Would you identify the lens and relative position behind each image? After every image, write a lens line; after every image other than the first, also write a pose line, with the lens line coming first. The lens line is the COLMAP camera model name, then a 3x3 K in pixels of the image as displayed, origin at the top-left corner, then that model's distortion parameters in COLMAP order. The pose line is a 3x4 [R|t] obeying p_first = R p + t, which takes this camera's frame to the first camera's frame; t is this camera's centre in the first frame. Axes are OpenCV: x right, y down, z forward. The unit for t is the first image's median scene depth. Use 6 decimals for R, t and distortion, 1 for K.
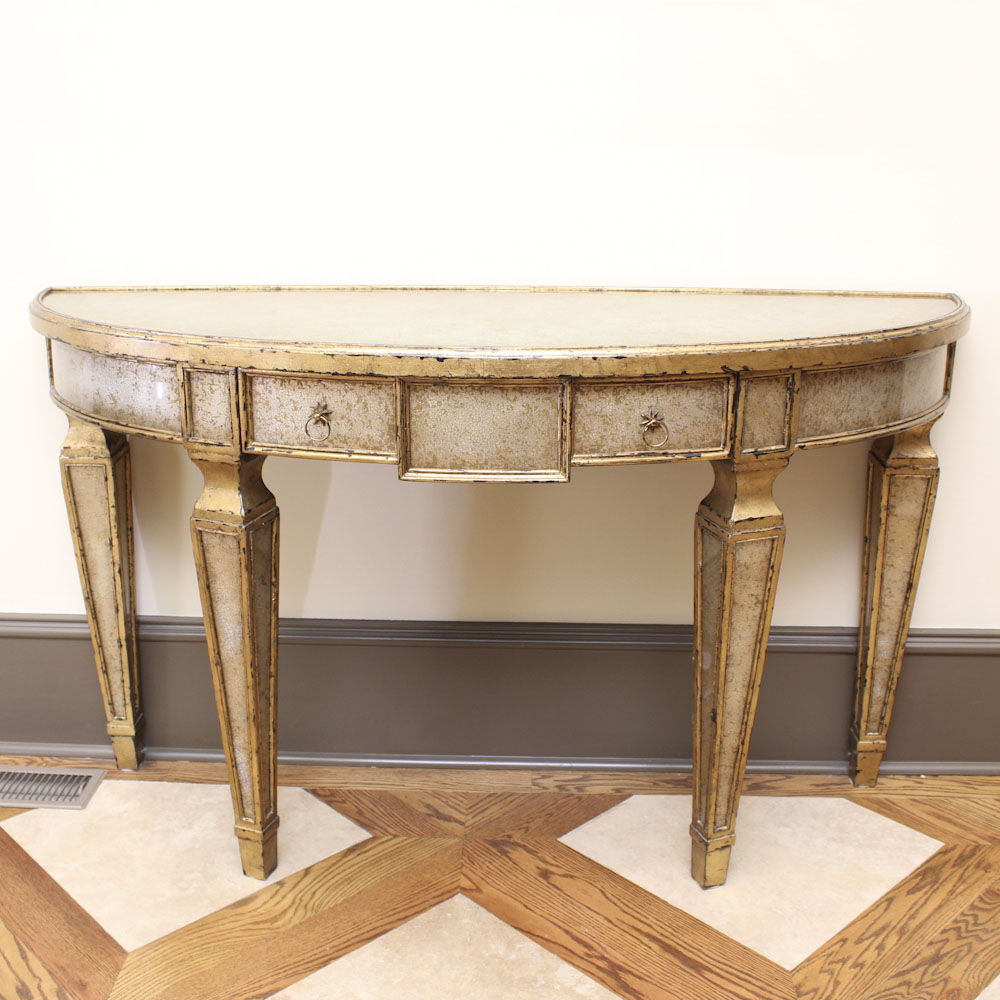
lens RADIAL K [[1333.2, 0, 500.0], [0, 1333.2, 500.0], [0, 0, 1]] dist [-0.166550, 0.206892]
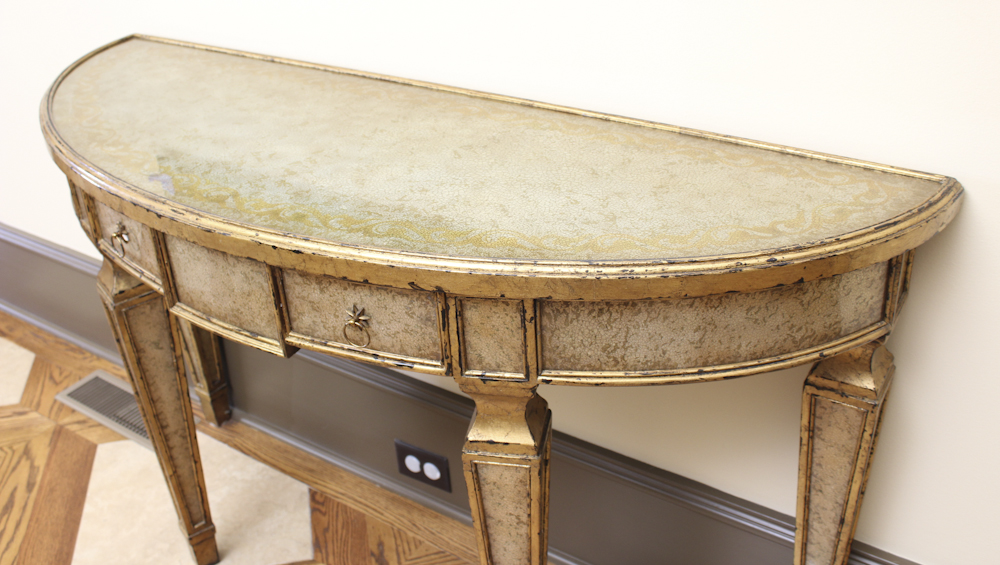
lens RADIAL K [[1042.9, 0, 500.0], [0, 1042.9, 282.5], [0, 0, 1]] dist [-0.017666, -0.006738]
pose [[0.839091, 0.227519, -0.494128, 0.451164], [-0.109811, 0.960479, 0.255775, -0.229981], [0.532793, -0.160358, 0.830913, 0.418195]]
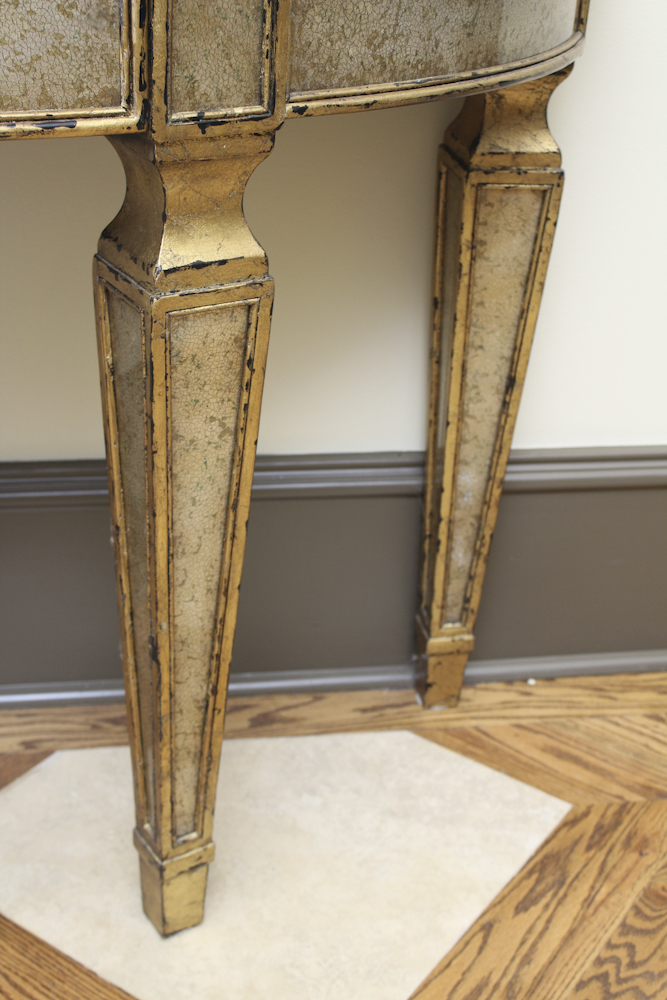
lens RADIAL K [[1435.8, 0, 333.5], [0, 1435.8, 500.0], [0, 0, 1]] dist [-0.026591, 0.060721]
pose [[0.980196, -0.051089, 0.191328, 0.119626], [0.019999, 0.986748, 0.161024, 0.014237], [-0.197019, -0.154009, 0.968228, 0.423755]]
